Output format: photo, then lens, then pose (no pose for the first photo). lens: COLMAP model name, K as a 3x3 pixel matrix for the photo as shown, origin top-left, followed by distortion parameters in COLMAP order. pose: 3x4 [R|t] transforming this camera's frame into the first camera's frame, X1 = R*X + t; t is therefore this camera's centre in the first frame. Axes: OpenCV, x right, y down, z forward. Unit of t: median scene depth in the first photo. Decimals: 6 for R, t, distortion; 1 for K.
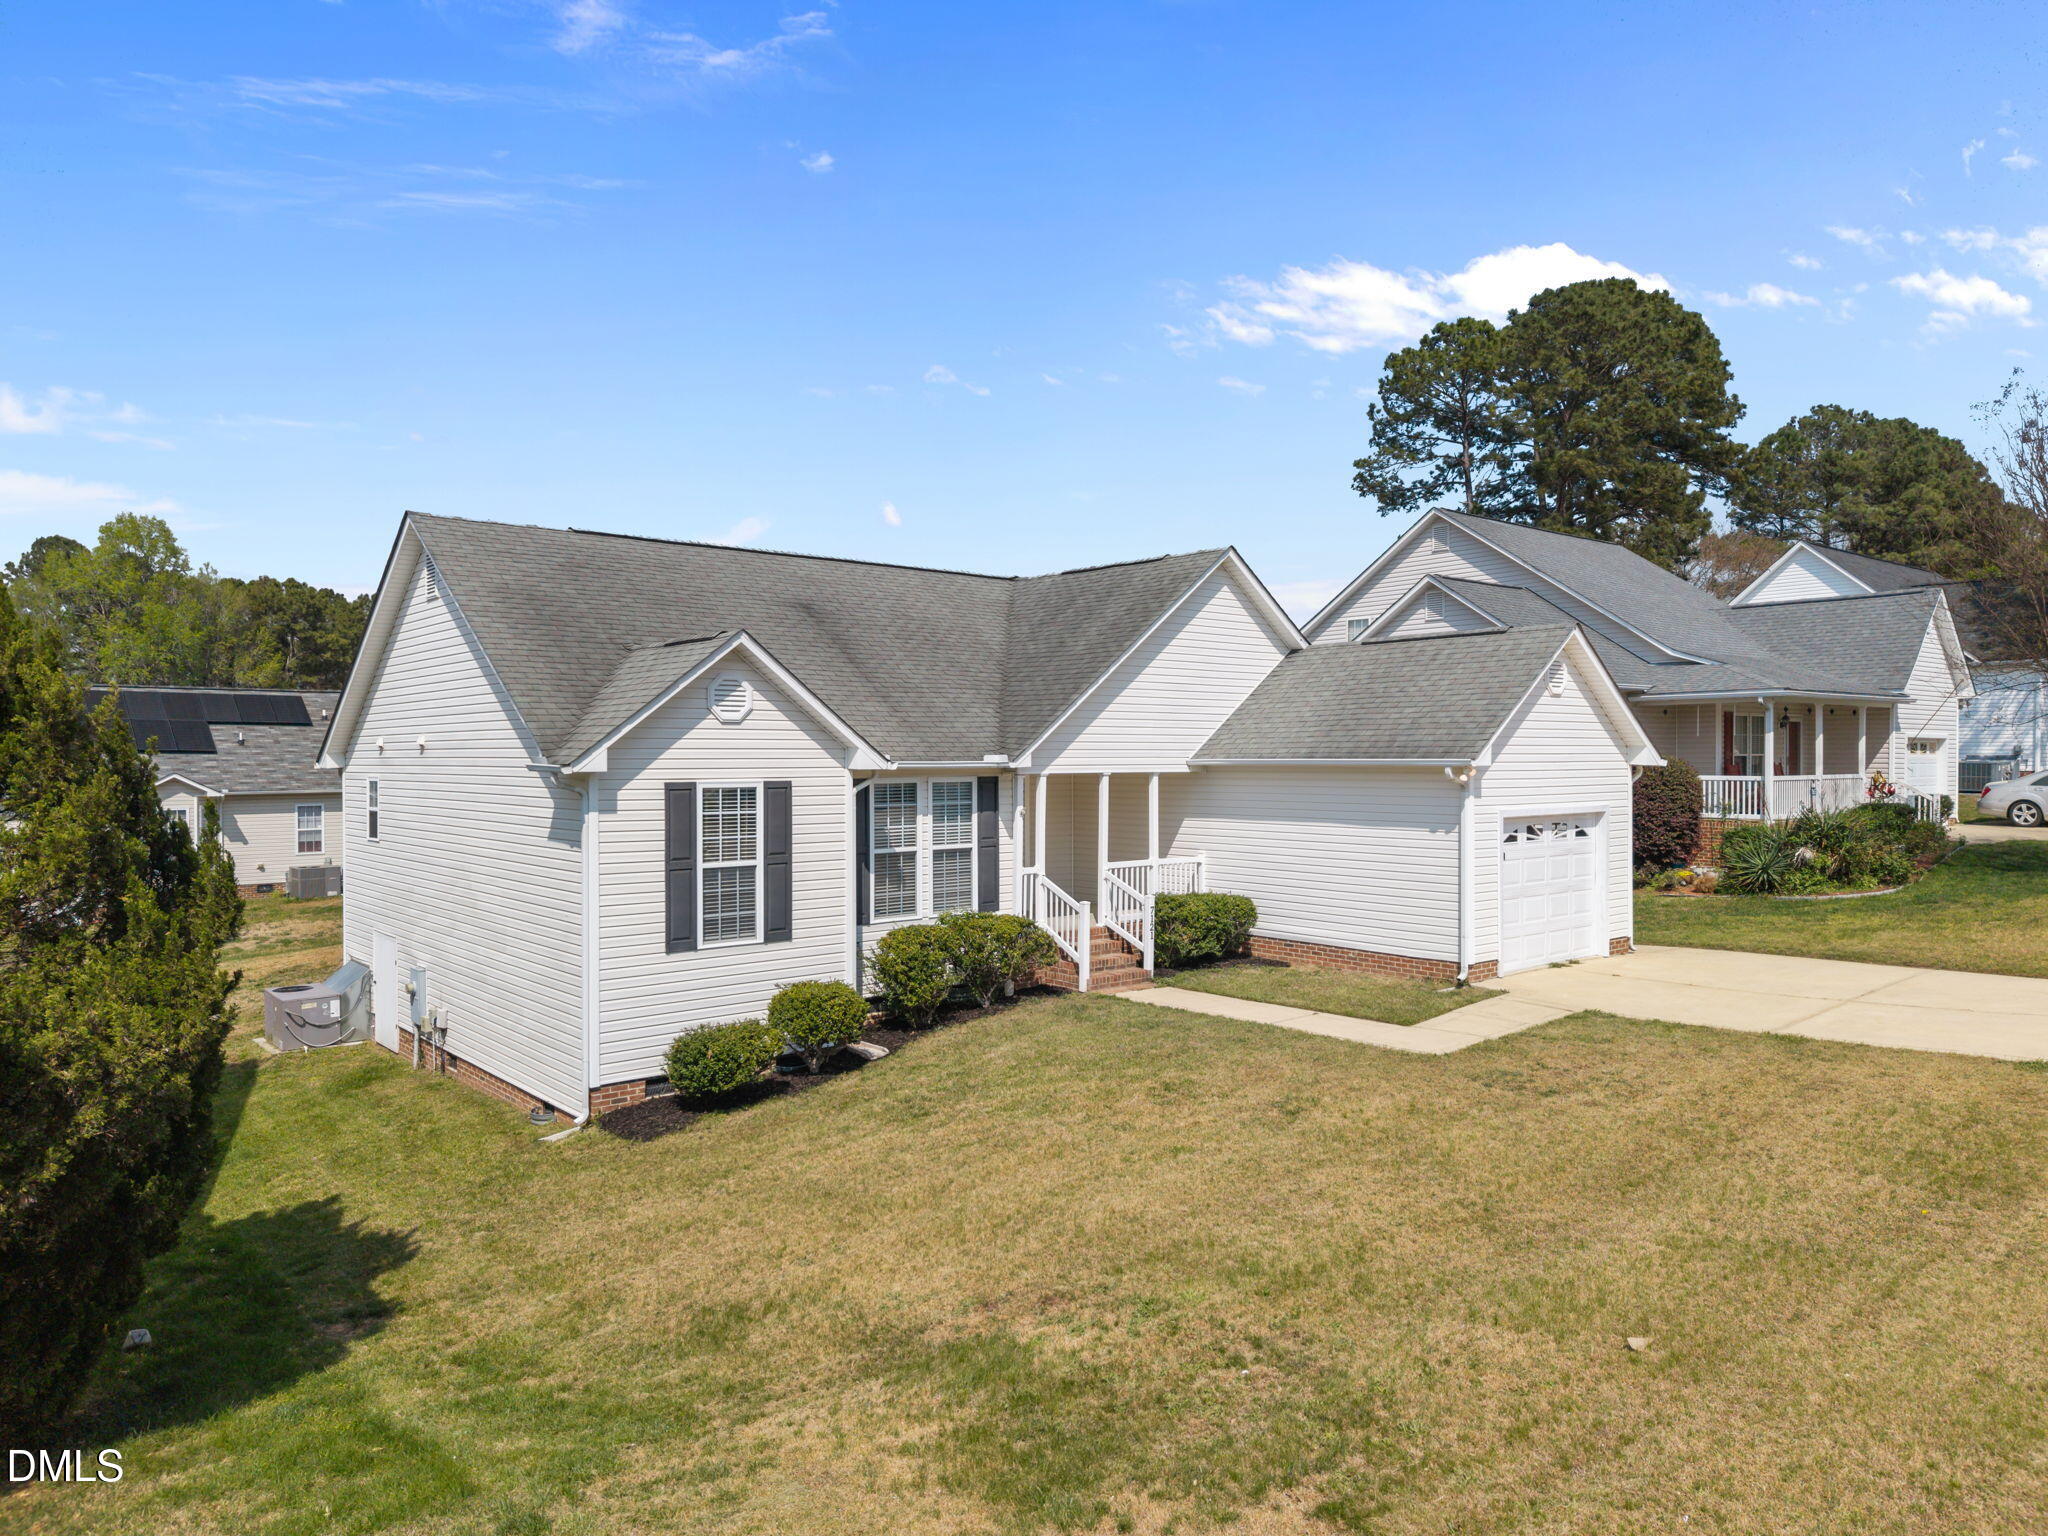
lens RADIAL K [[1361.6, 0, 1020.6], [0, 1361.6, 777.8], [0, 0, 1]] dist [0.037774, -0.036882]
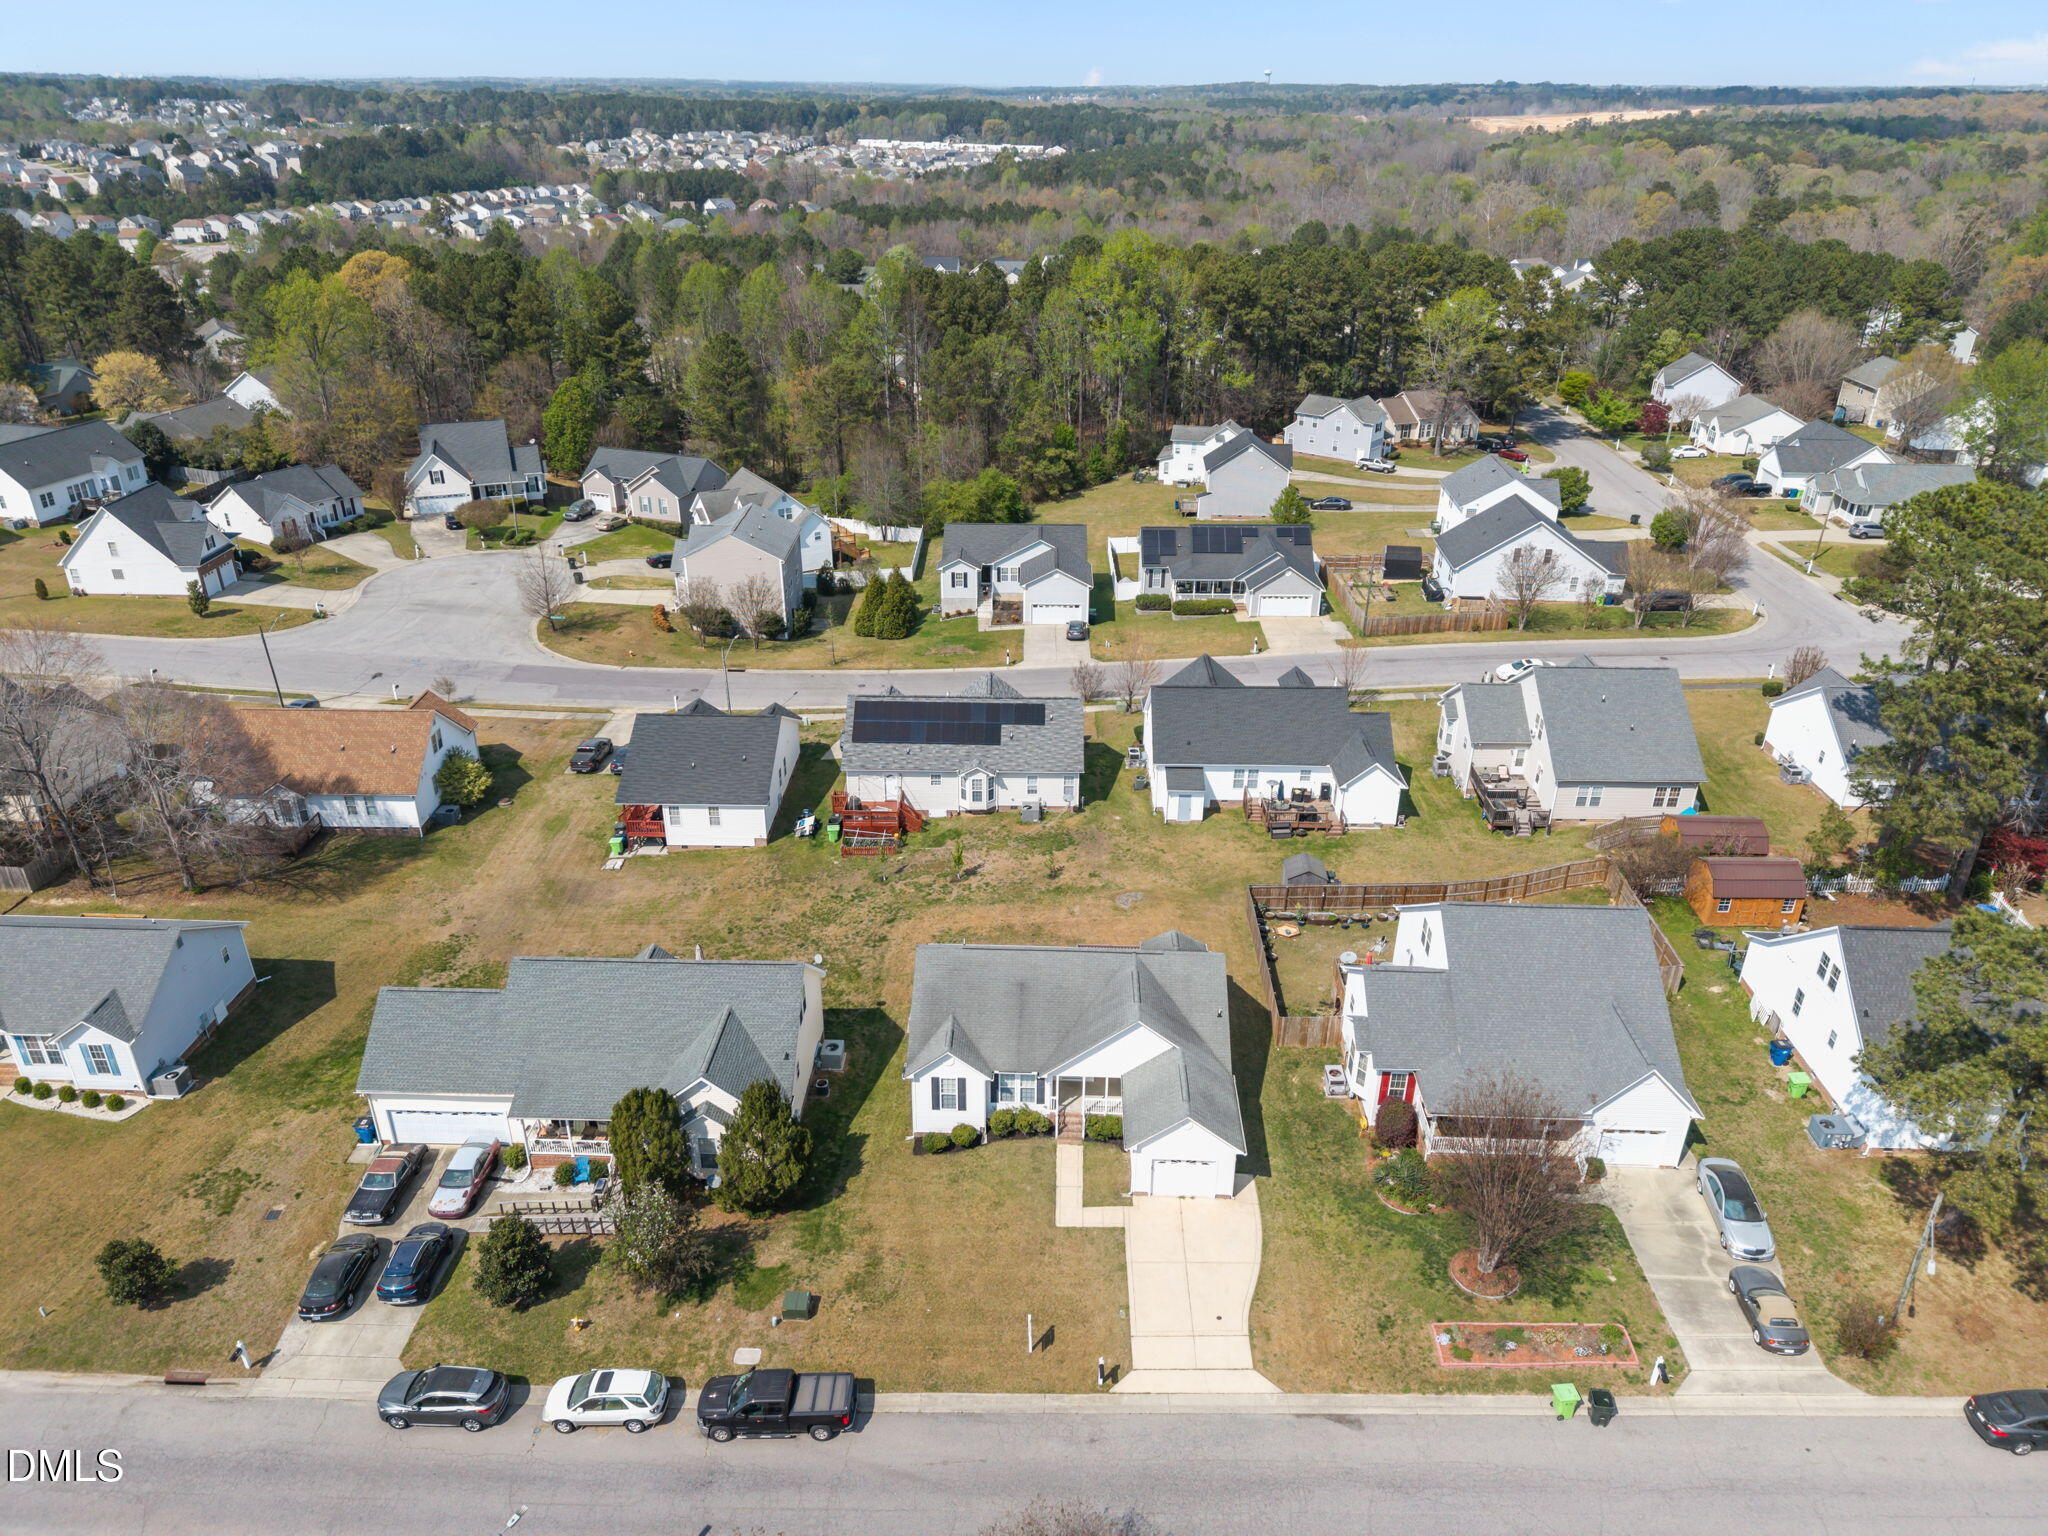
lens RADIAL K [[1361.6, 0, 1020.6], [0, 1361.6, 777.8], [0, 0, 1]] dist [0.037774, -0.036882]
pose [[0.744056, 0.307425, -0.593187, 1.791961], [-0.014312, 0.894979, 0.445879, -2.253318], [0.667964, -0.323269, 0.670314, -1.095941]]
